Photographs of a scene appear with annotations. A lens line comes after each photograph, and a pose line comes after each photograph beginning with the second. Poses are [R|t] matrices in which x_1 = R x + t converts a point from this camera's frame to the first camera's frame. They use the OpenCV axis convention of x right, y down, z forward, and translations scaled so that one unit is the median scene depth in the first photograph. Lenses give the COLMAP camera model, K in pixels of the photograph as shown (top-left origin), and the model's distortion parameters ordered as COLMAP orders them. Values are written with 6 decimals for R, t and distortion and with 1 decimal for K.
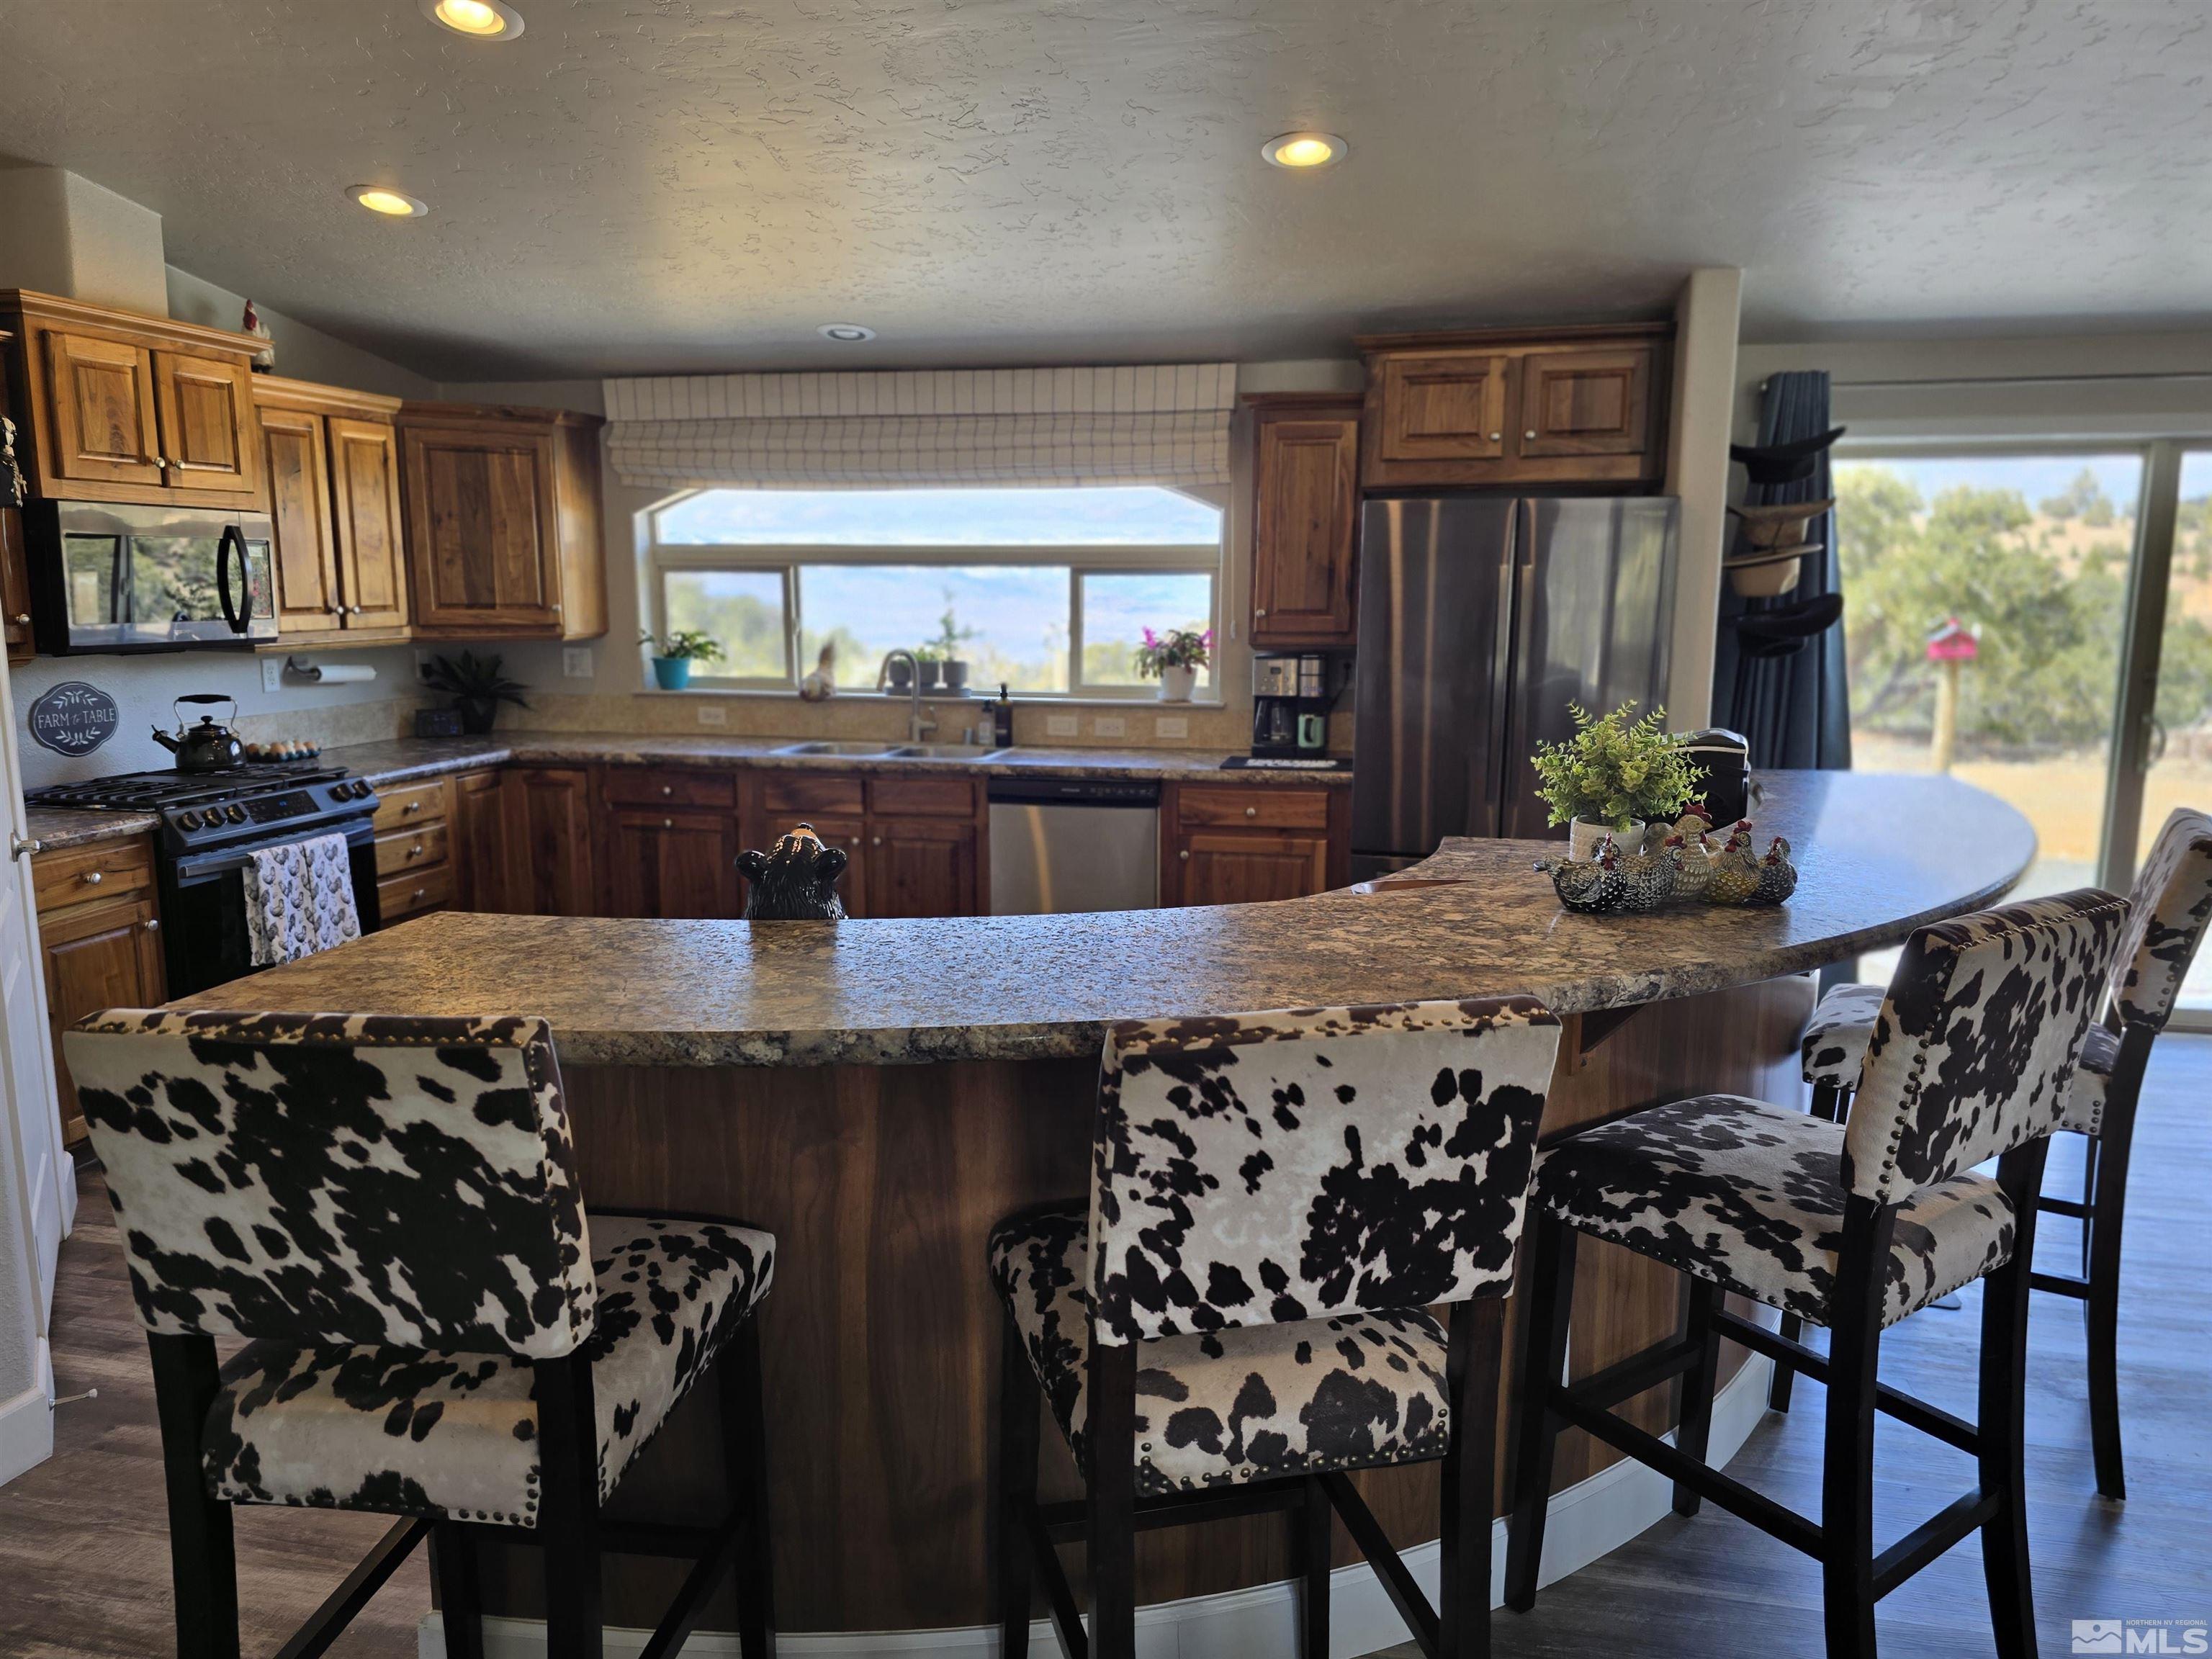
lens RADIAL K [[1479.4, 0, 1106.0], [0, 1479.4, 838.8], [0, 0, 1]] dist [0.063245, -0.065081]
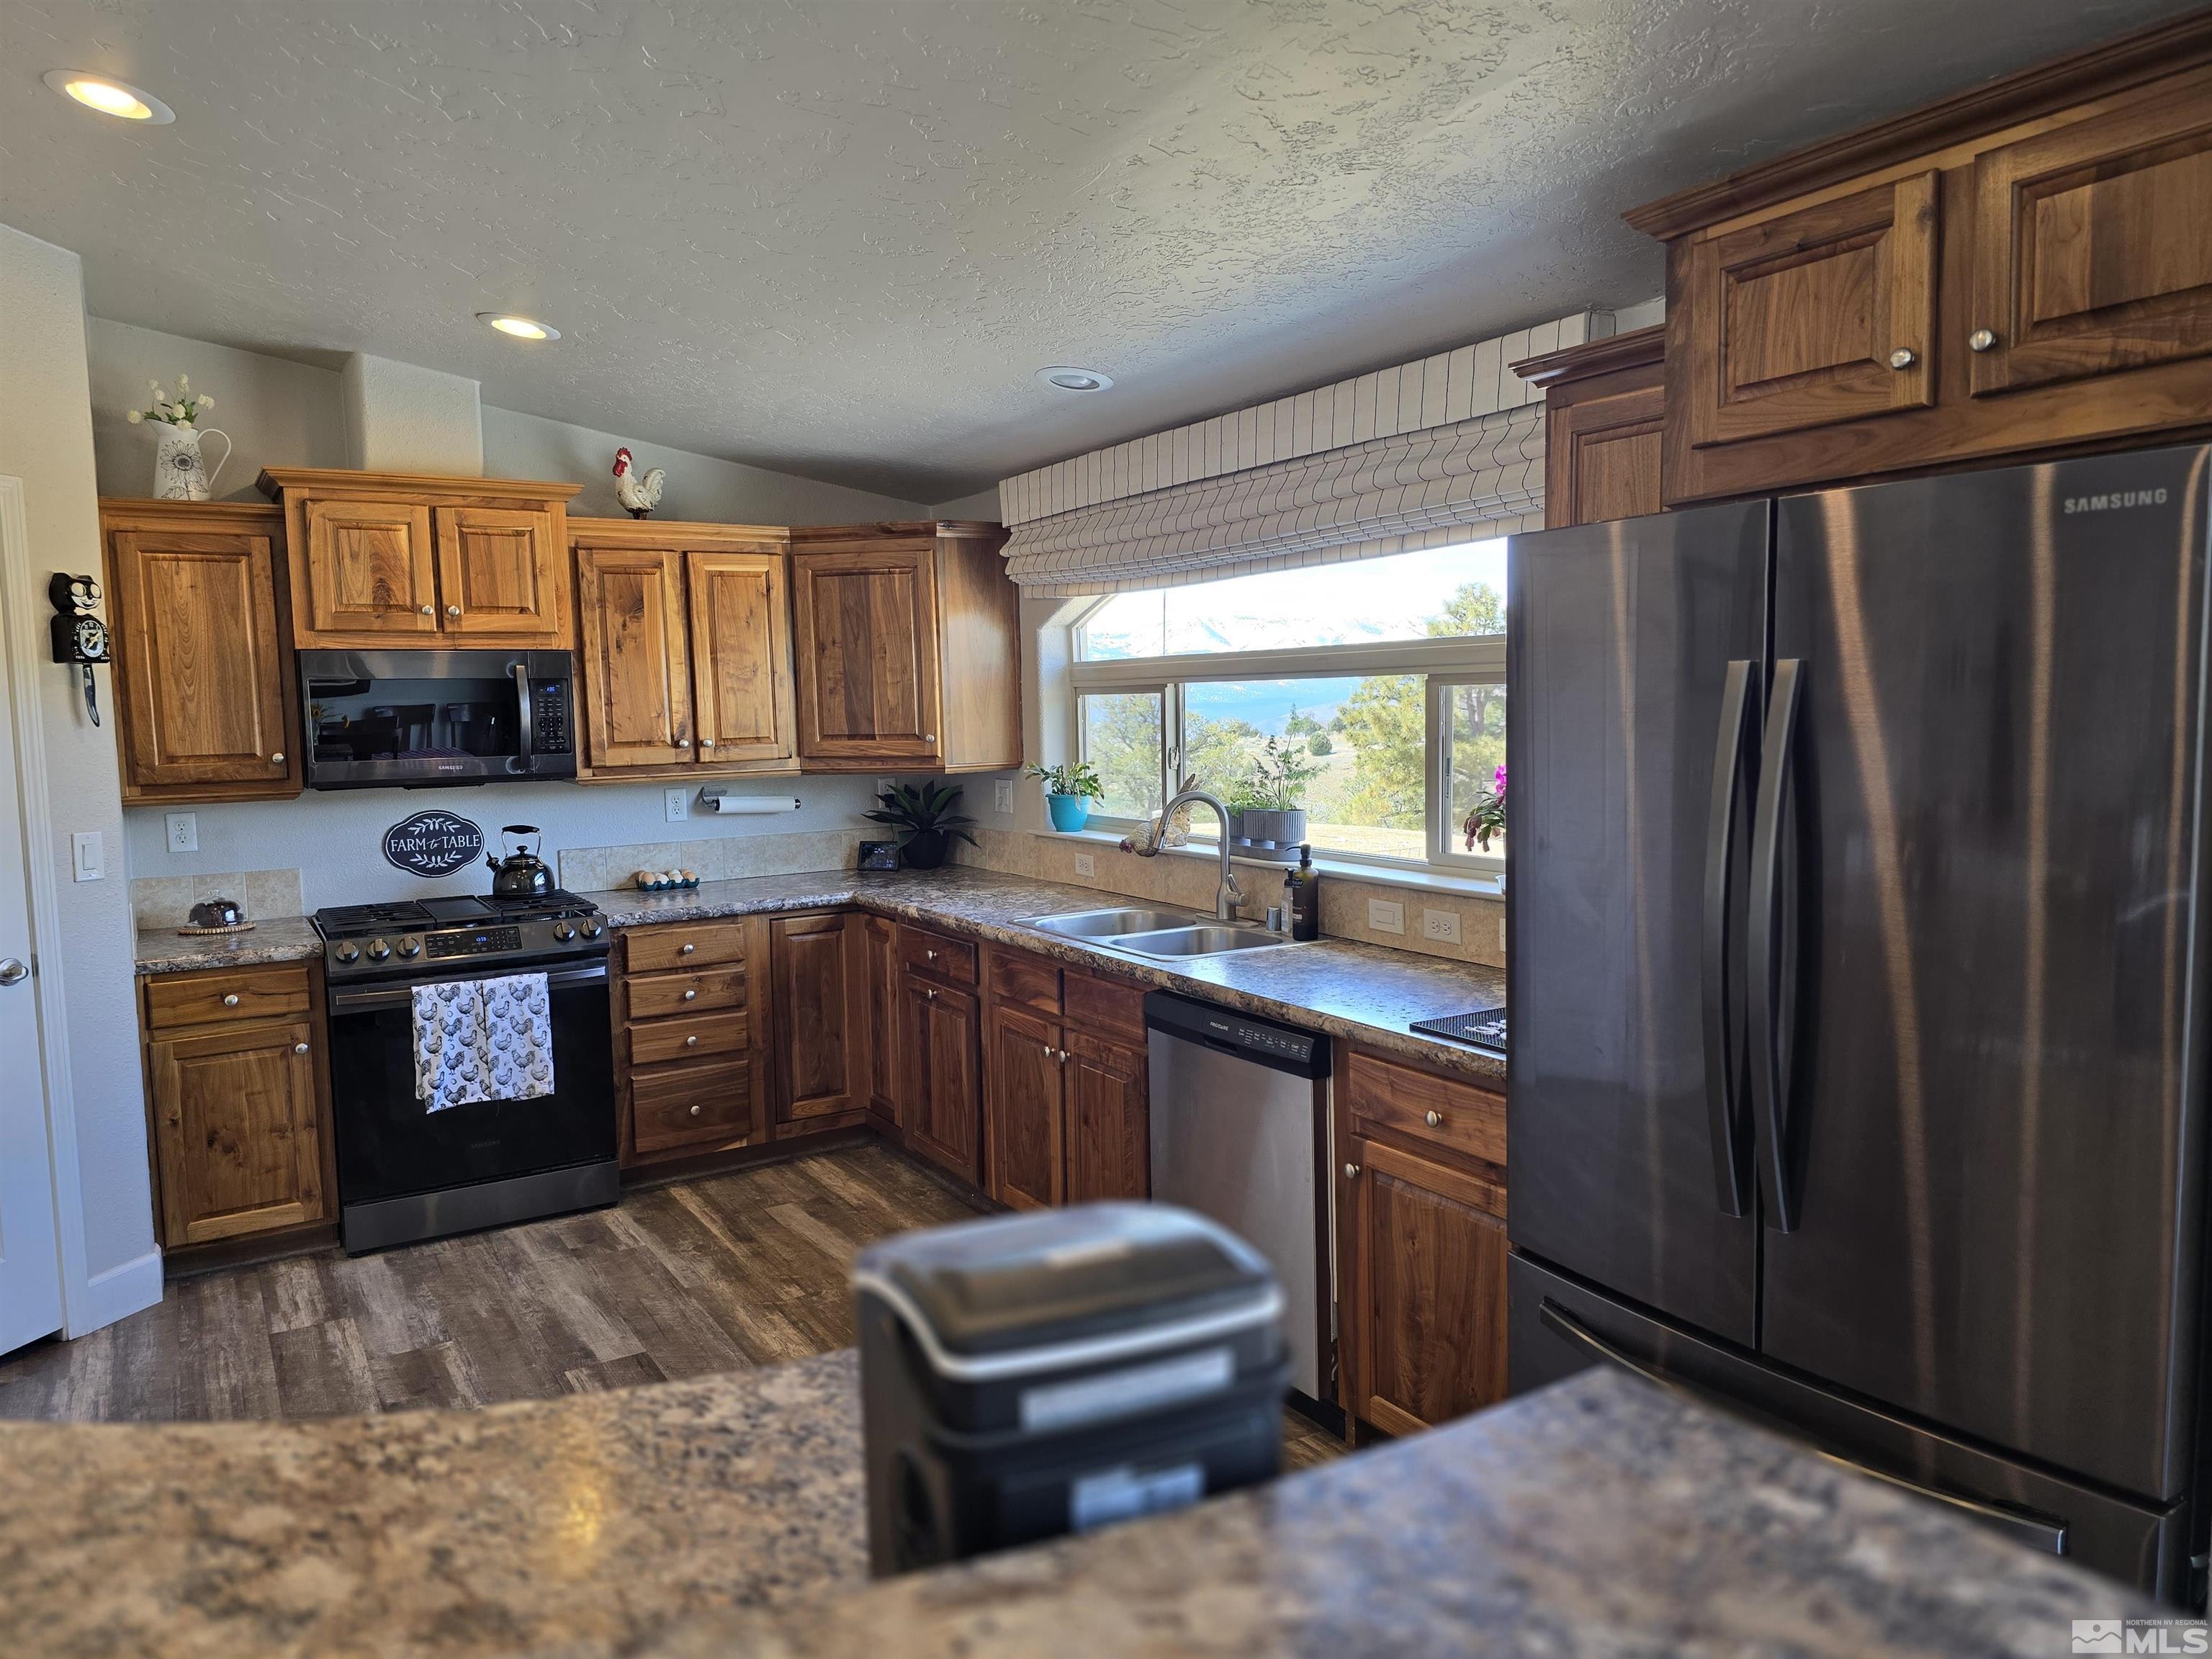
lens RADIAL K [[1479.4, 0, 1094.3], [0, 1479.4, 833.5], [0, 0, 1]] dist [0.063245, -0.065081]
pose [[0.697860, 0.048621, -0.714582, 0.428712], [-0.099303, 0.994626, -0.029303, -0.101041], [0.709317, 0.091409, 0.698938, 0.563102]]
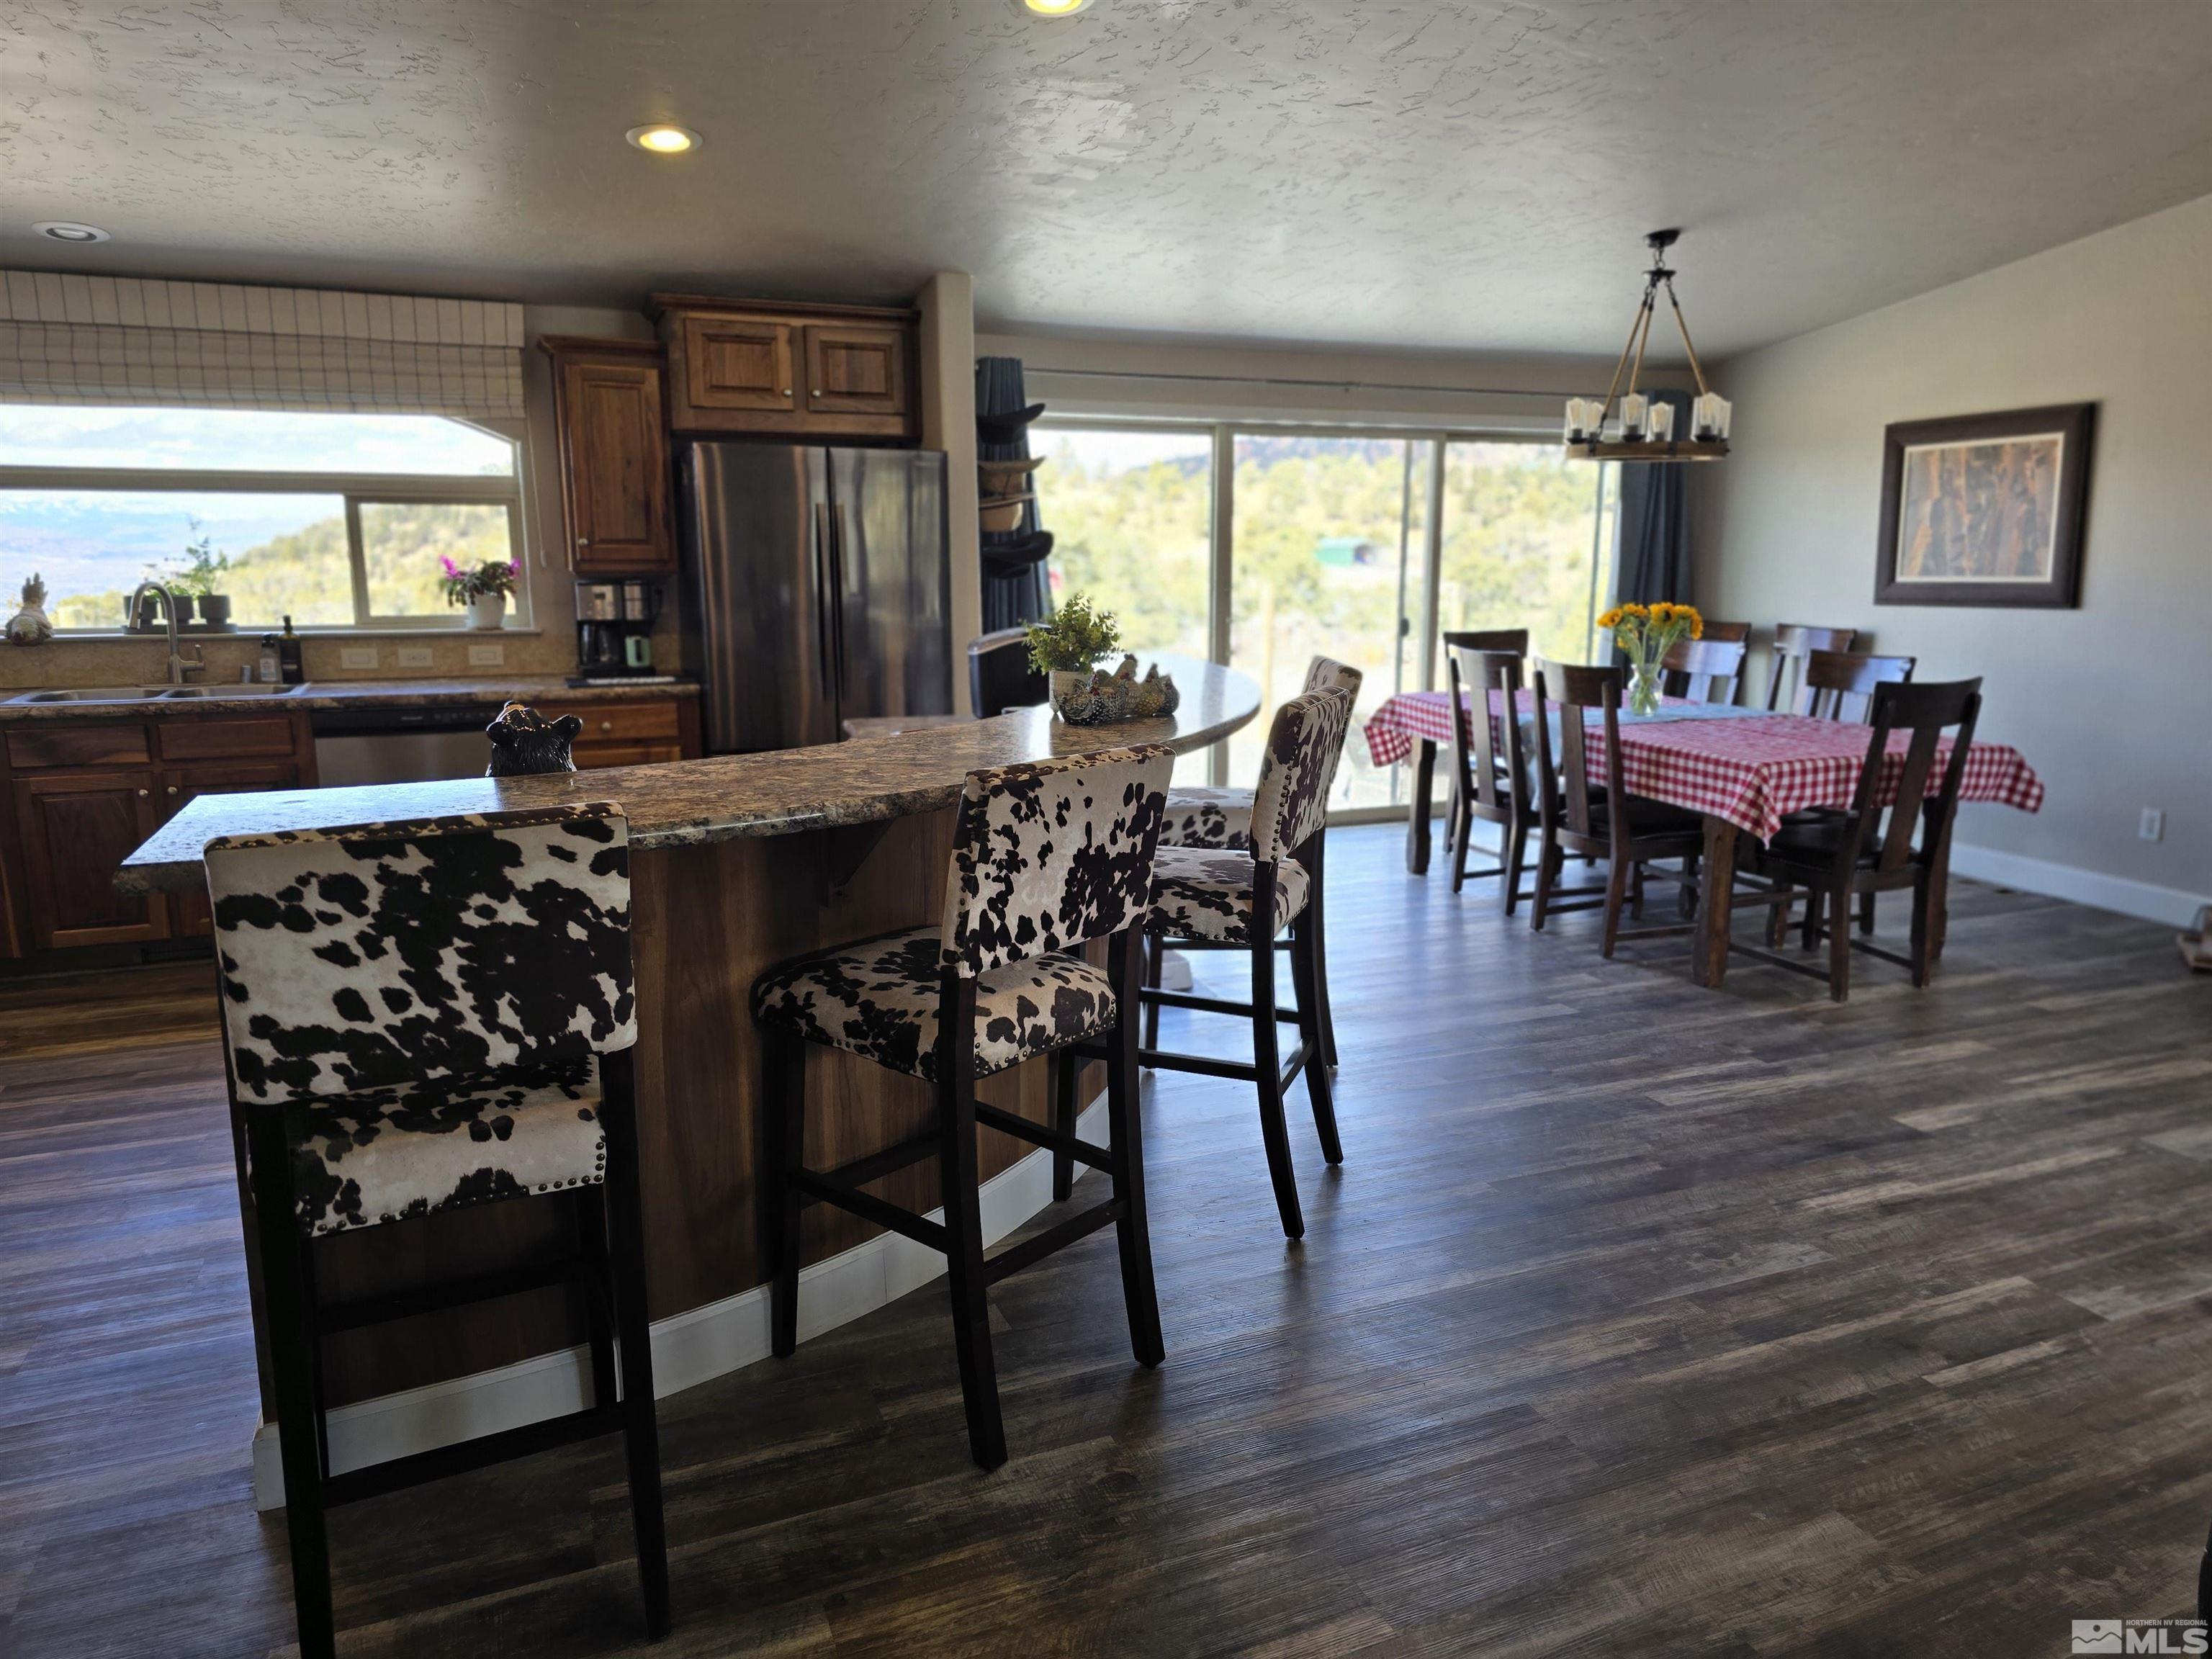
lens RADIAL K [[1479.4, 0, 1140.8], [0, 1479.4, 833.1], [0, 0, 1]] dist [0.063245, -0.065081]
pose [[0.812485, -0.111928, 0.572136, -0.235254], [0.094414, 0.993704, 0.060324, 0.033742], [-0.575286, 0.005005, 0.817937, -0.132088]]
